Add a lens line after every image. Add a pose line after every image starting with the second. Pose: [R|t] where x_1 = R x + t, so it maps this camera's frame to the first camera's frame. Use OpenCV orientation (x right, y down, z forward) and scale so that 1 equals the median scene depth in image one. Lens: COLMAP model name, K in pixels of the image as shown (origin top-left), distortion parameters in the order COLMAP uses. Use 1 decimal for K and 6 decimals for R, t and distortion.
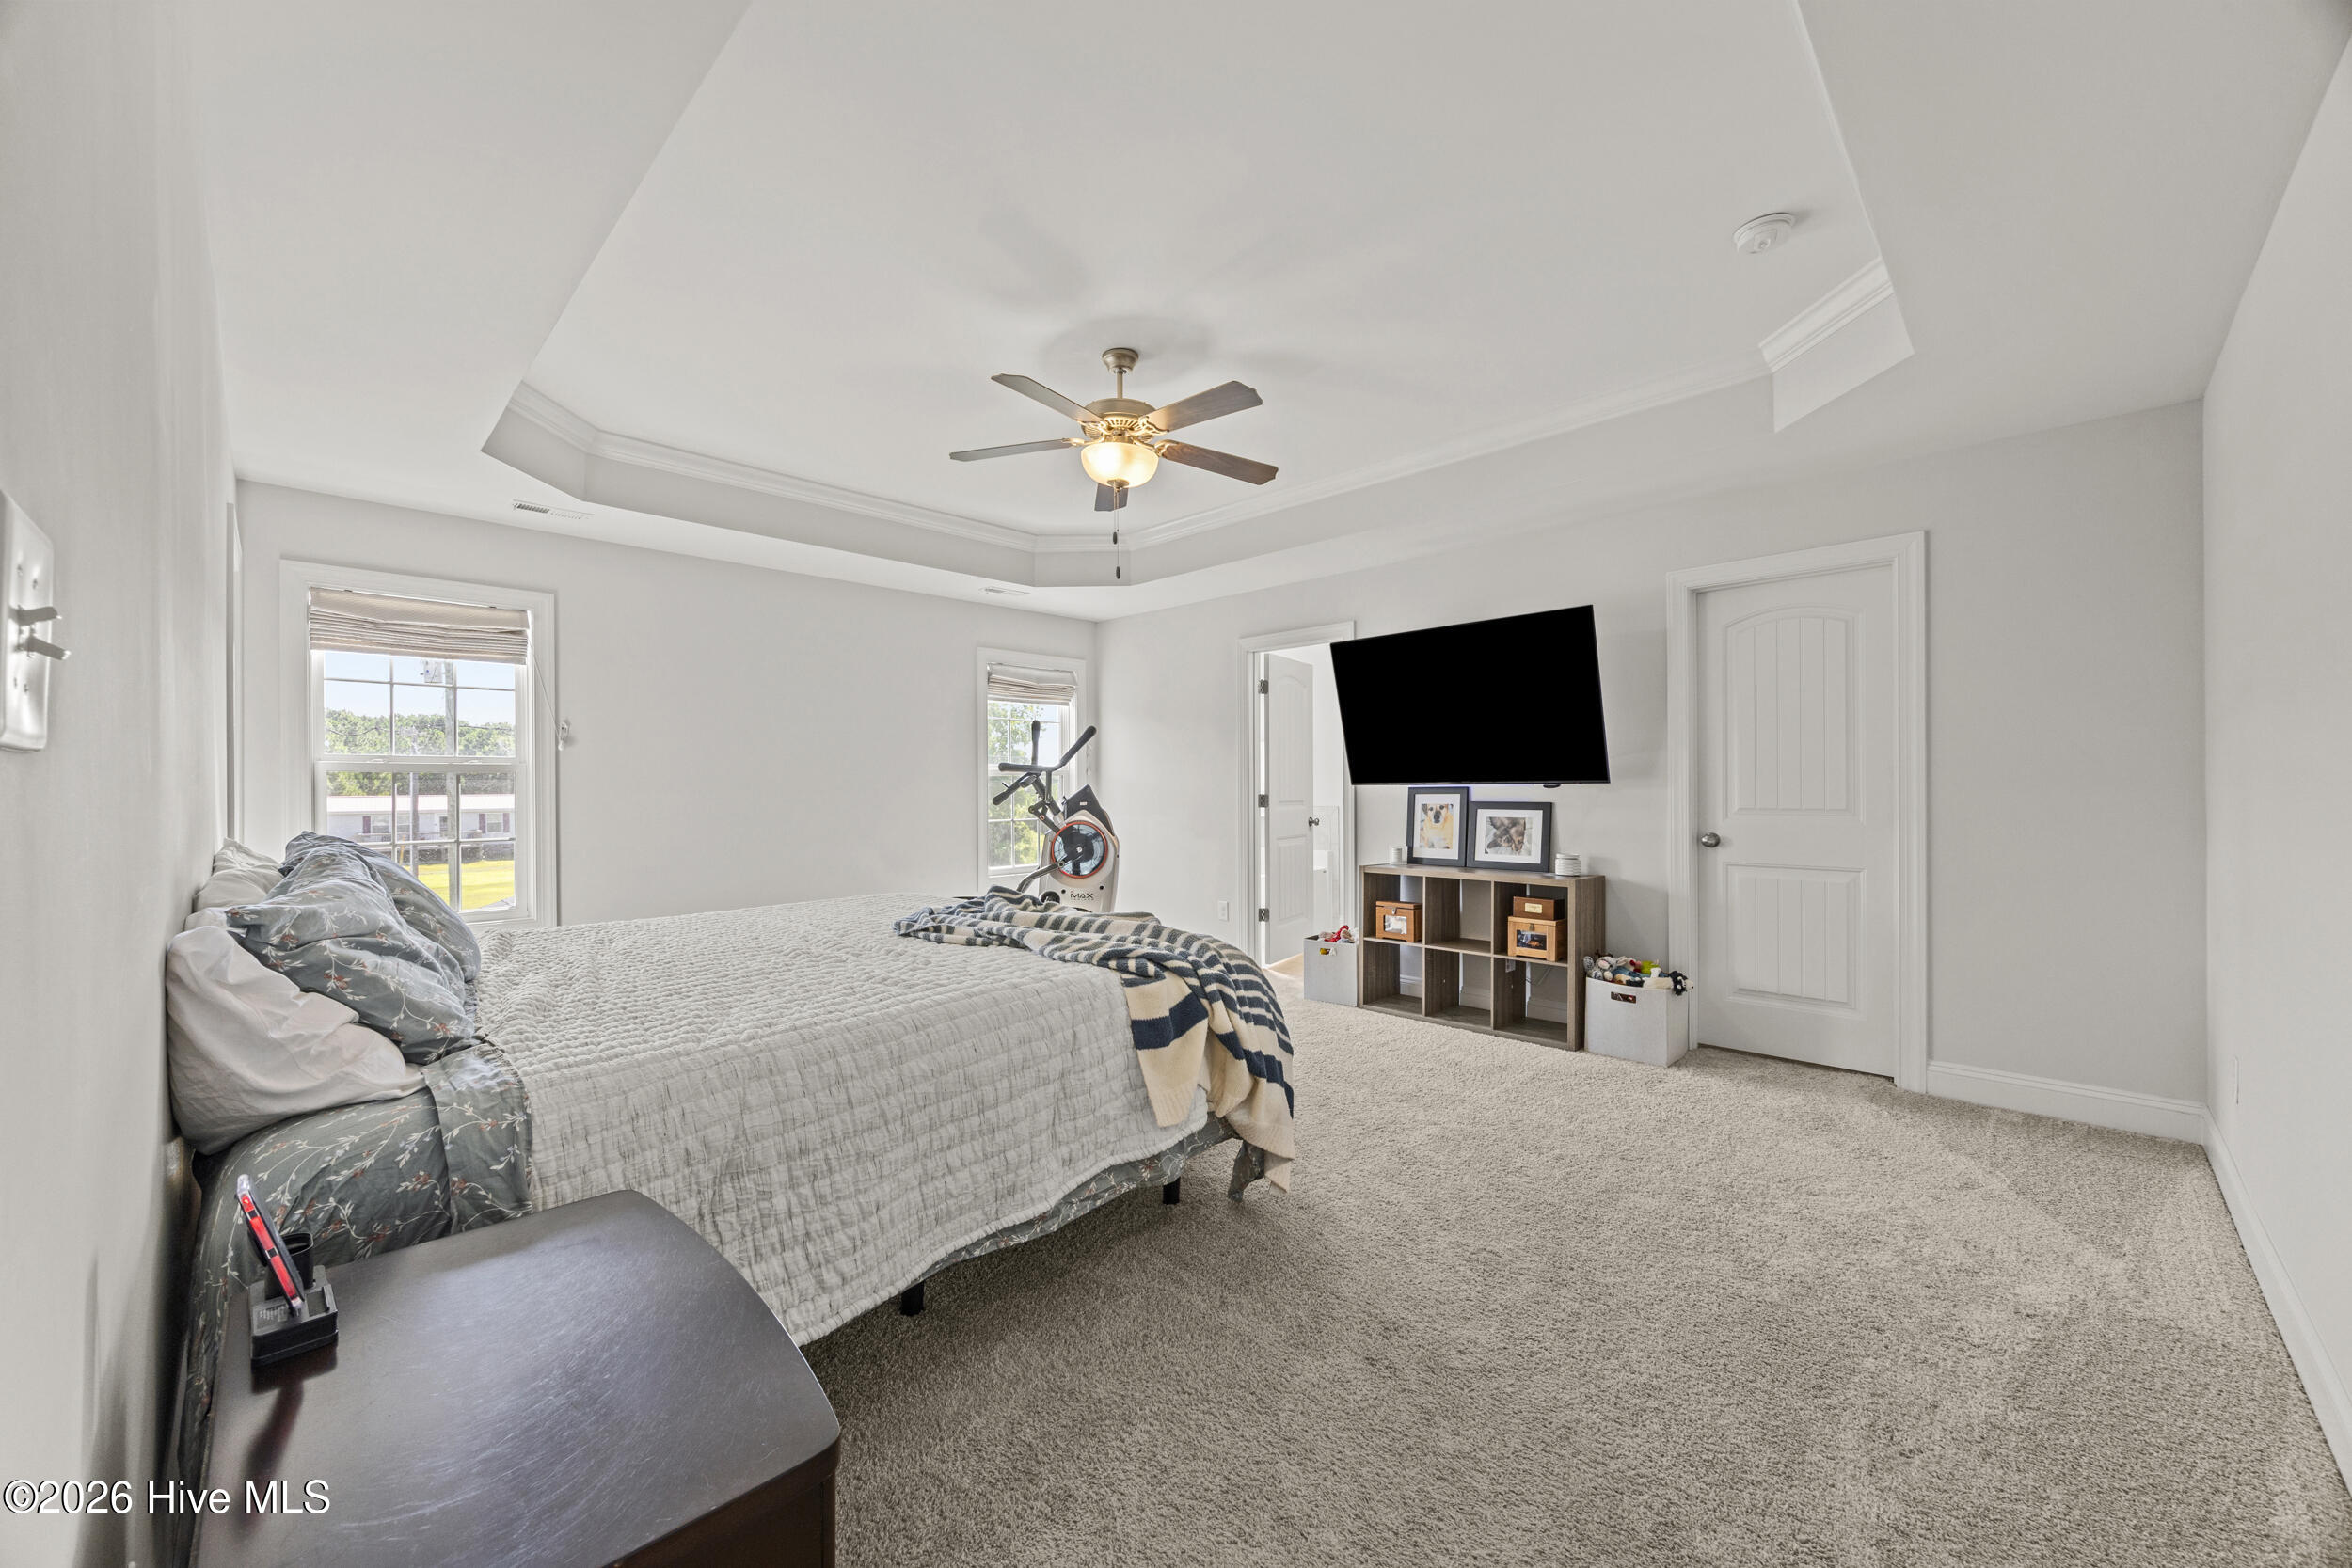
lens RADIAL K [[894.9, 0, 1170.8], [0, 894.9, 777.2], [0, 0, 1]] dist [-0.000754, 0.000259]
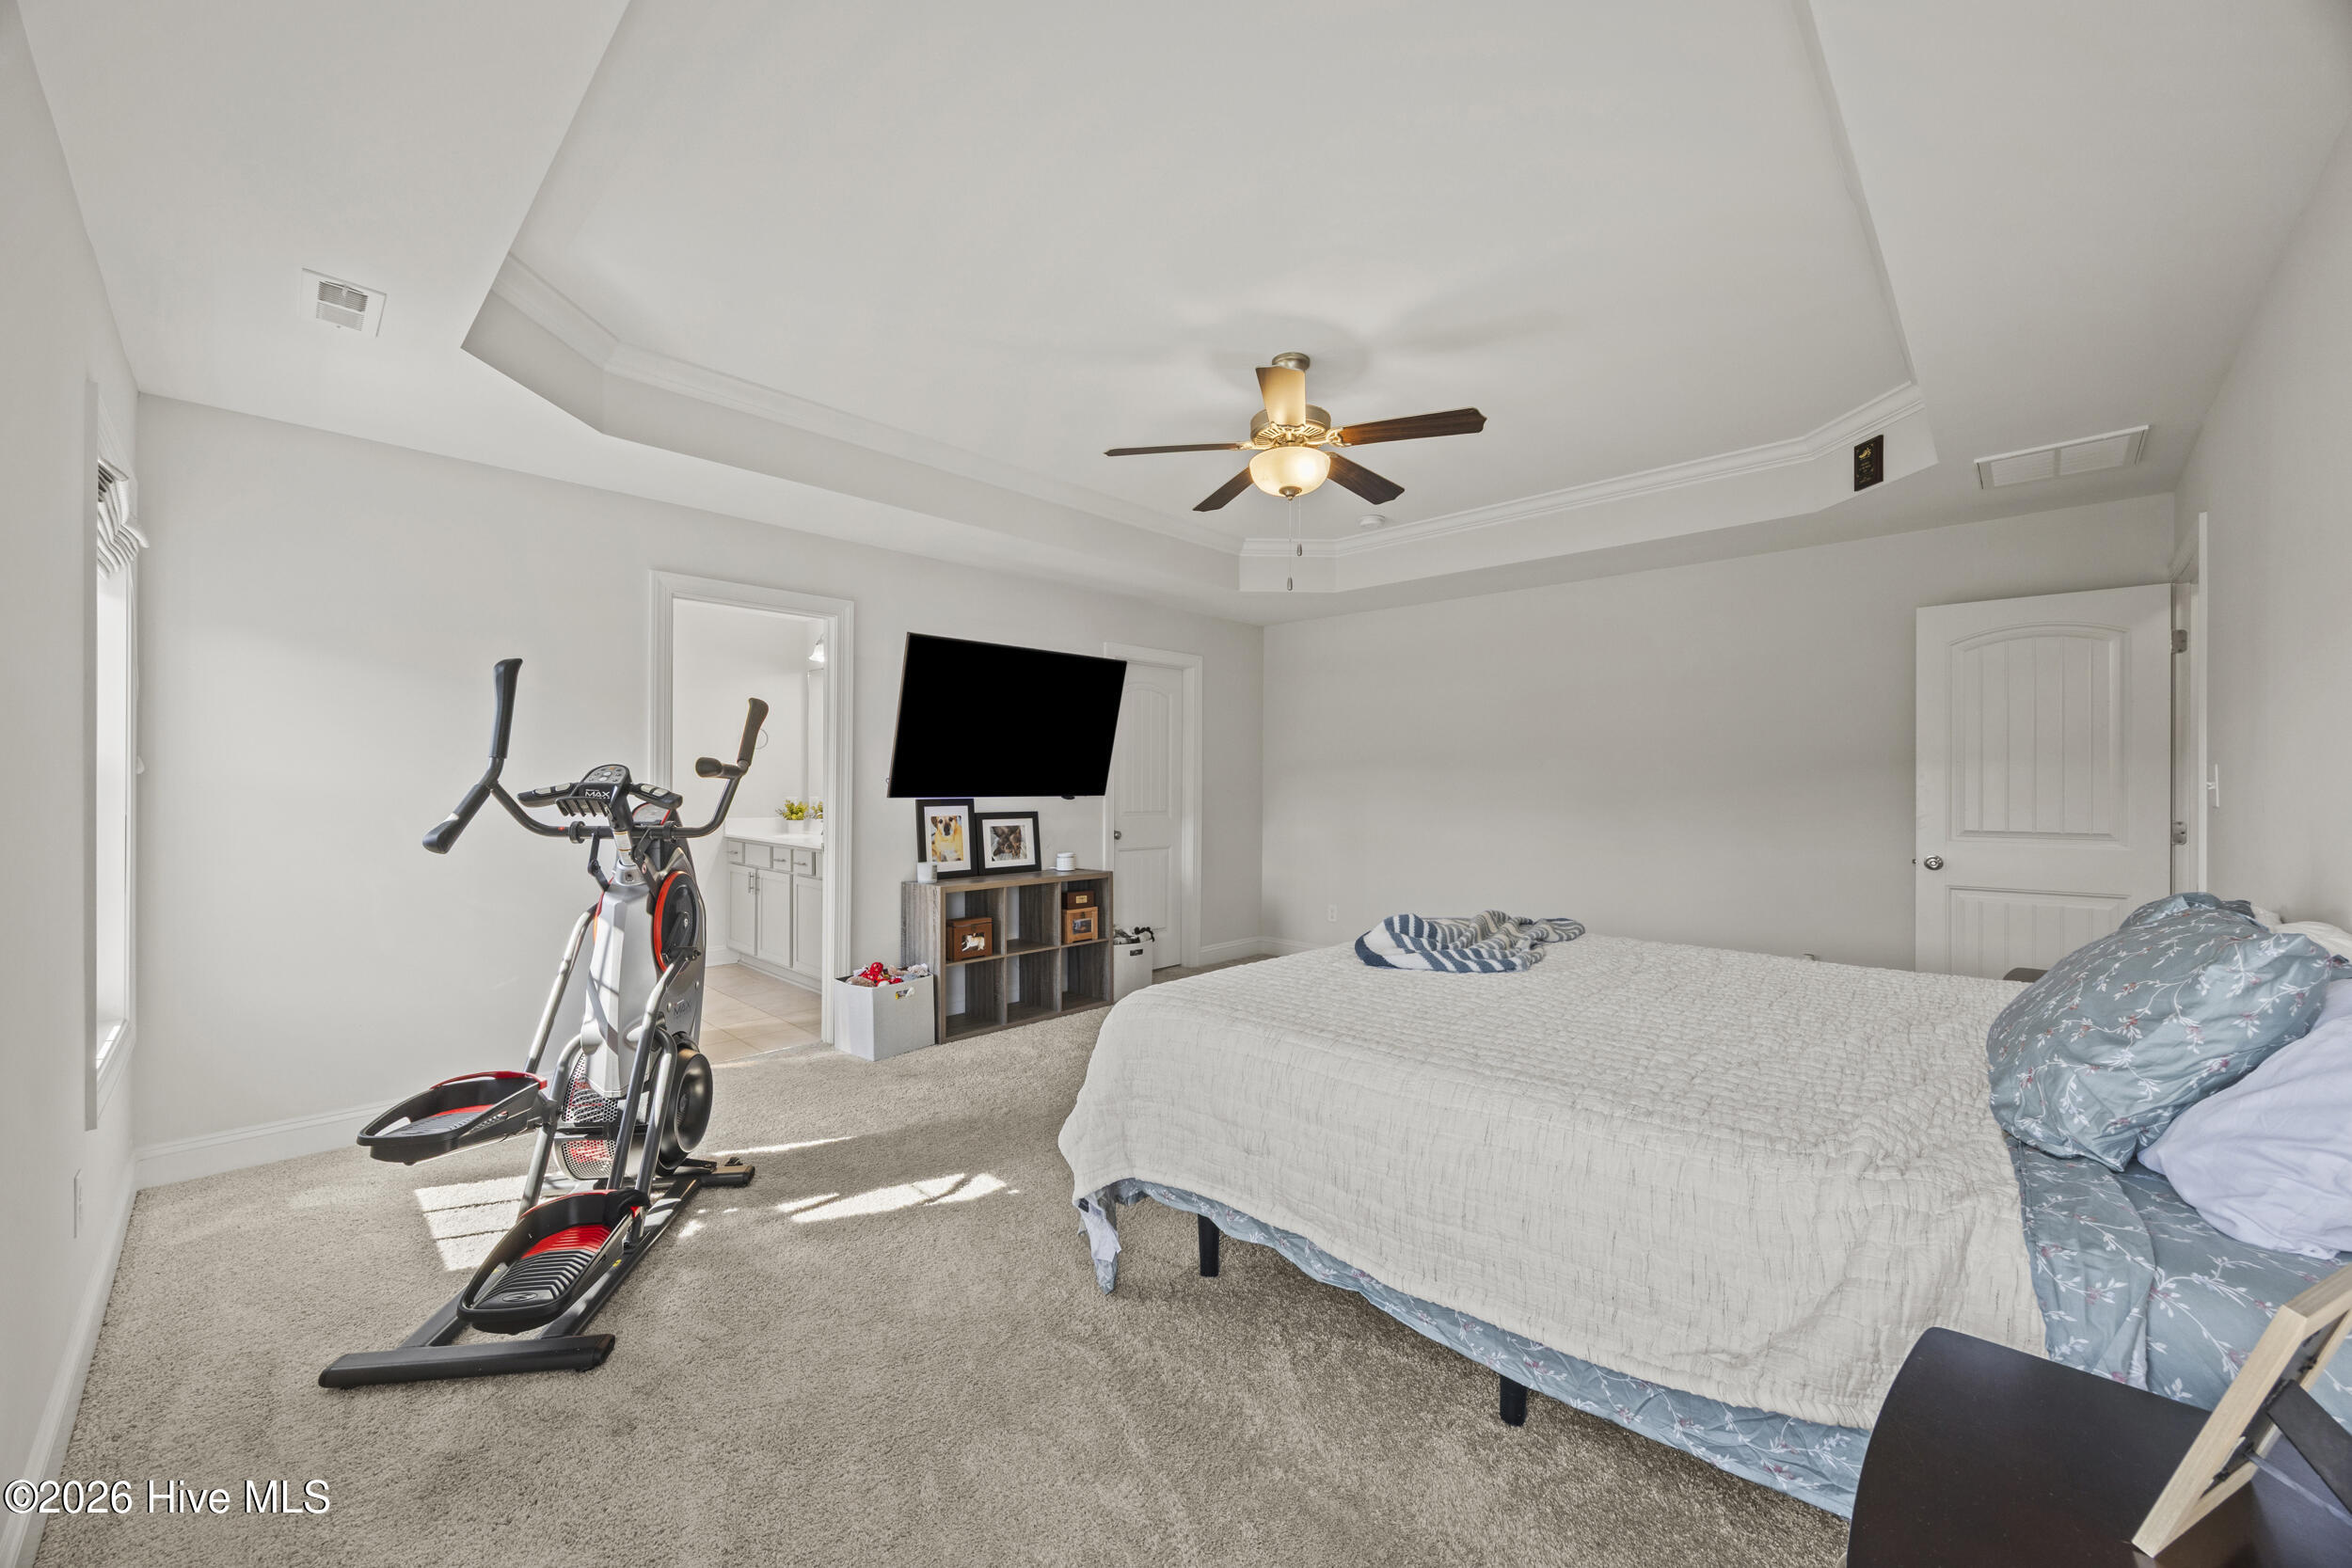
lens RADIAL K [[894.9, 0, 1167.7], [0, 894.9, 787.9], [0, 0, 1]] dist [-0.000754, 0.000259]
pose [[0.006375, 0.003529, 0.999973, -0.731302], [-0.016539, 0.999857, -0.003423, -0.002071], [-0.999843, -0.016517, 0.006432, 0.799338]]
